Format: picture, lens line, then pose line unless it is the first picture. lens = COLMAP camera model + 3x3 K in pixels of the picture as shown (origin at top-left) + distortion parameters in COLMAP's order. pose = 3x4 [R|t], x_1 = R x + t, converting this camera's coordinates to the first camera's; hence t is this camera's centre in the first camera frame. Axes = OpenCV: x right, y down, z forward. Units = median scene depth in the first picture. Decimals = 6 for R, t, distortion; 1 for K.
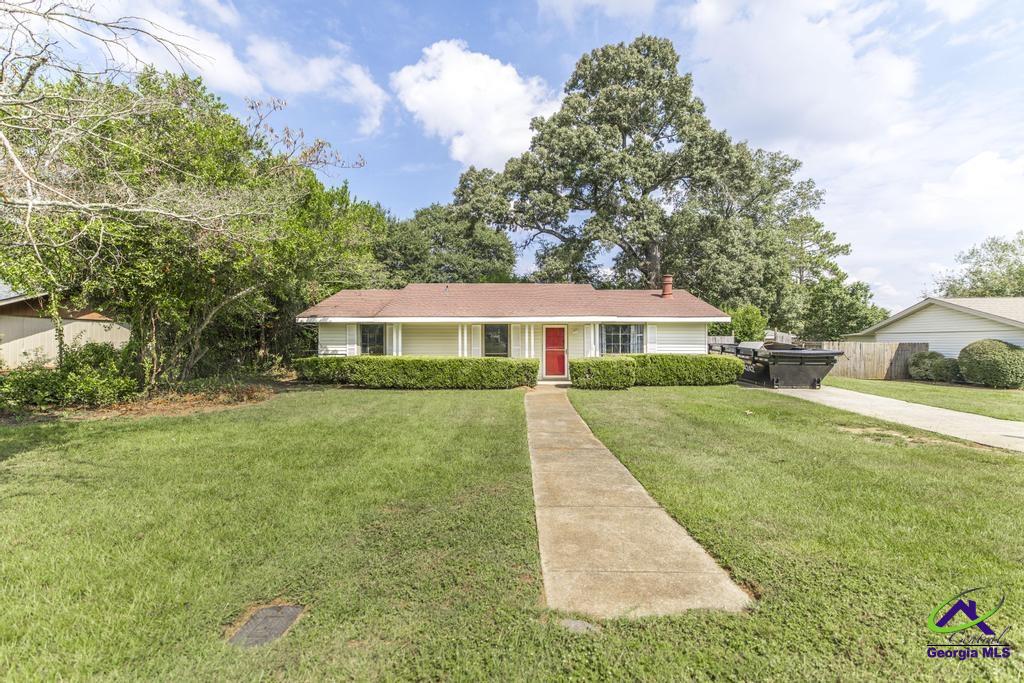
lens RADIAL K [[440.1, 0, 509.0], [0, 440.1, 337.4], [0, 0, 1]] dist [0.001740, 0.000268]
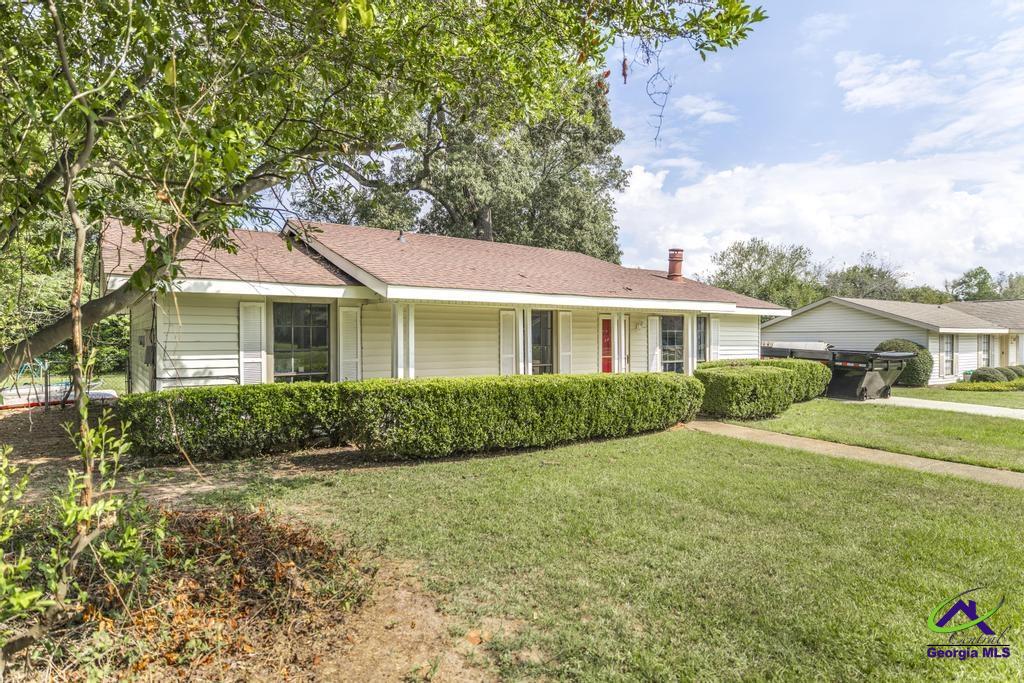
lens RADIAL K [[585.7, 0, 514.7], [0, 585.7, 341.5], [0, 0, 1]] dist [0.006450, 0.000092]
pose [[0.810815, -0.001620, 0.585301, -0.428869], [-0.007572, 0.999883, 0.013257, -0.001783], [-0.585254, -0.015181, 0.810708, 0.384735]]
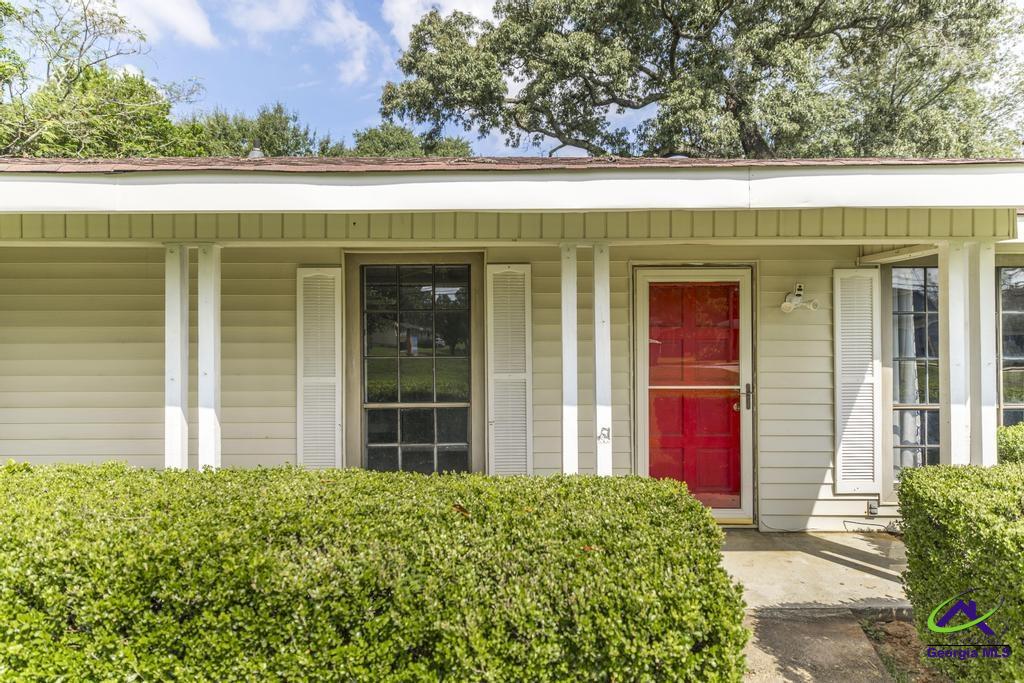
lens RADIAL K [[570.9, 0, 513.8], [0, 570.9, 342.9], [0, 0, 1]] dist [-0.005832, -0.000443]
pose [[0.999984, -0.001482, 0.005548, 0.015097], [0.001445, 0.999977, 0.006675, 0.004285], [-0.005558, -0.006667, 0.999962, 0.655506]]
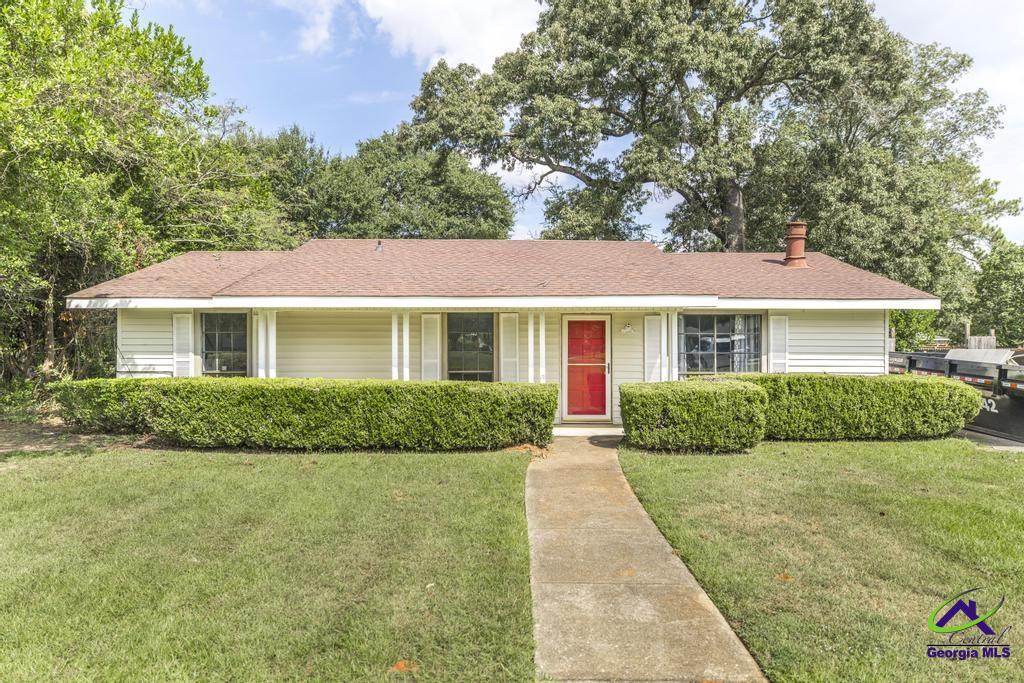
lens RADIAL K [[626.7, 0, 506.7], [0, 626.7, 340.9], [0, 0, 1]] dist [0.004861, -0.003060]
pose [[0.999988, 0.002365, 0.004192, 0.008876], [-0.002375, 0.999994, 0.002474, -0.000329], [-0.004186, -0.002484, 0.999988, 0.252288]]
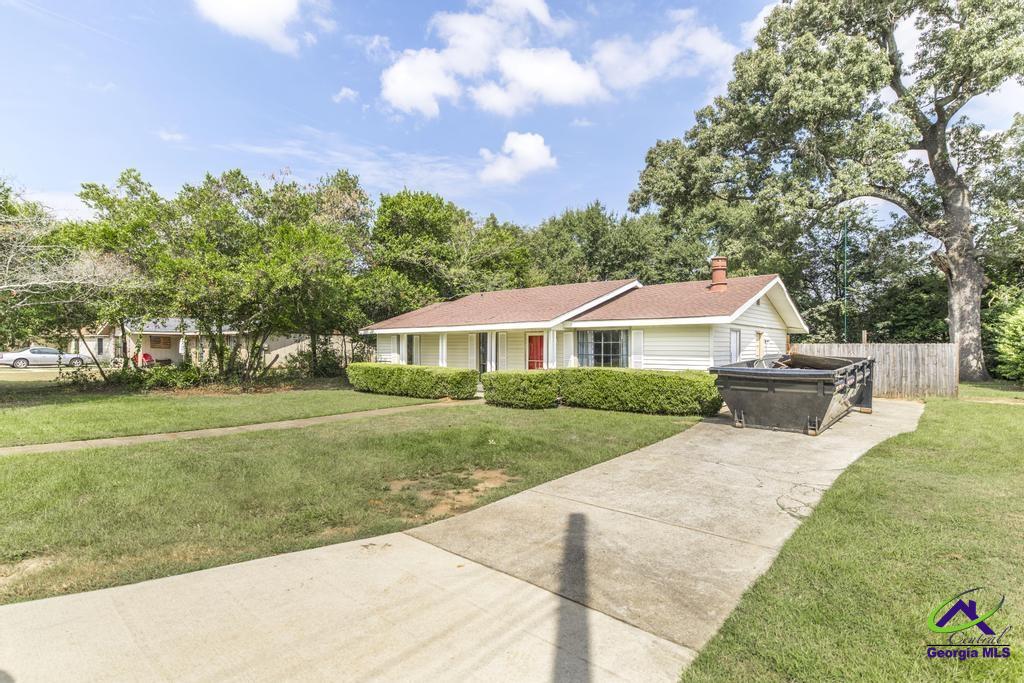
lens RADIAL K [[501.2, 0, 514.9], [0, 501.2, 347.1], [0, 0, 1]] dist [0.017479, -0.000074]
pose [[0.772335, 0.000083, -0.635215, 0.631852], [0.003482, 0.999984, 0.004365, -0.003412], [0.635205, -0.005583, 0.772323, 0.179510]]
